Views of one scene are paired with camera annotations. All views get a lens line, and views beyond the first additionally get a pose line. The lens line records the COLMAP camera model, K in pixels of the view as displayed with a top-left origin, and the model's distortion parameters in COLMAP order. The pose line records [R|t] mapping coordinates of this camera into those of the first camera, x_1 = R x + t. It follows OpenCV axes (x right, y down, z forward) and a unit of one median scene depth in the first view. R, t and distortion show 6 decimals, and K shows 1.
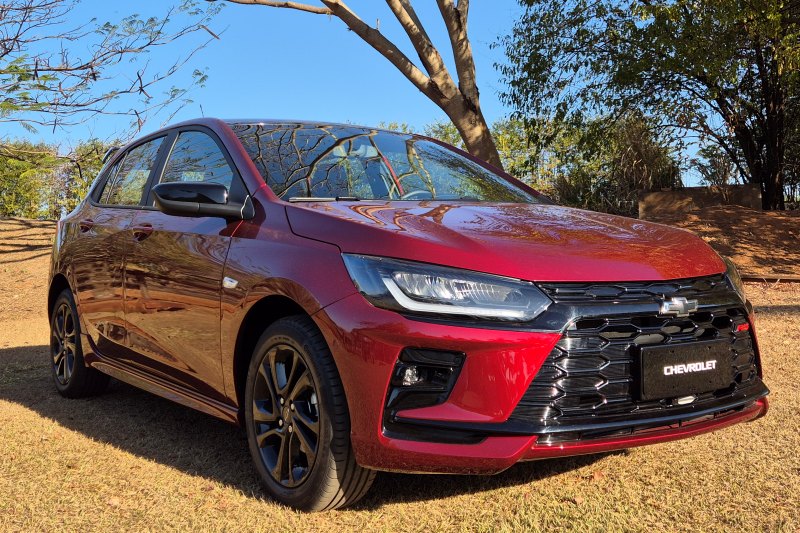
lens RADIAL K [[579.0, 0, 402.1], [0, 579.0, 261.9], [0, 0, 1]] dist [0.032223, -0.001671]
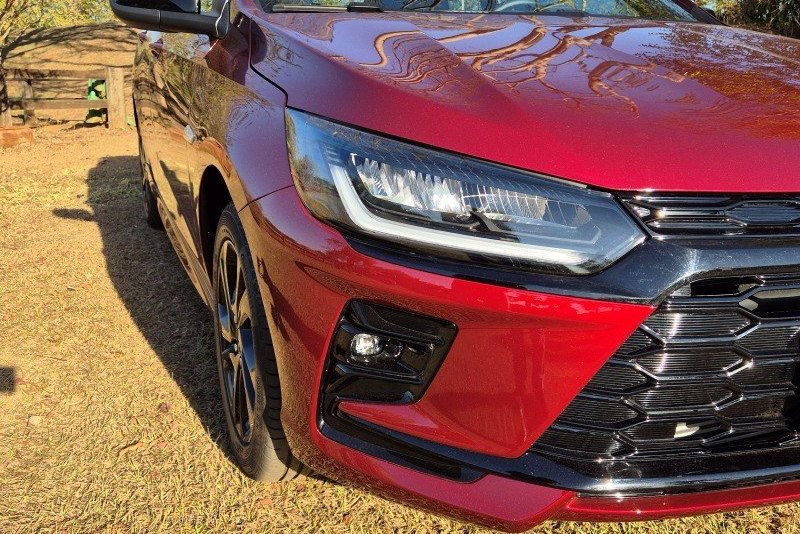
lens RADIAL K [[579.0, 0, 402.1], [0, 579.0, 262.4], [0, 0, 1]] dist [0.032223, -0.001671]
pose [[0.980929, 0.076039, -0.178875, 0.145774], [-0.024982, 0.961989, 0.271942, -0.037318], [0.192754, -0.262287, 0.945543, 0.491201]]
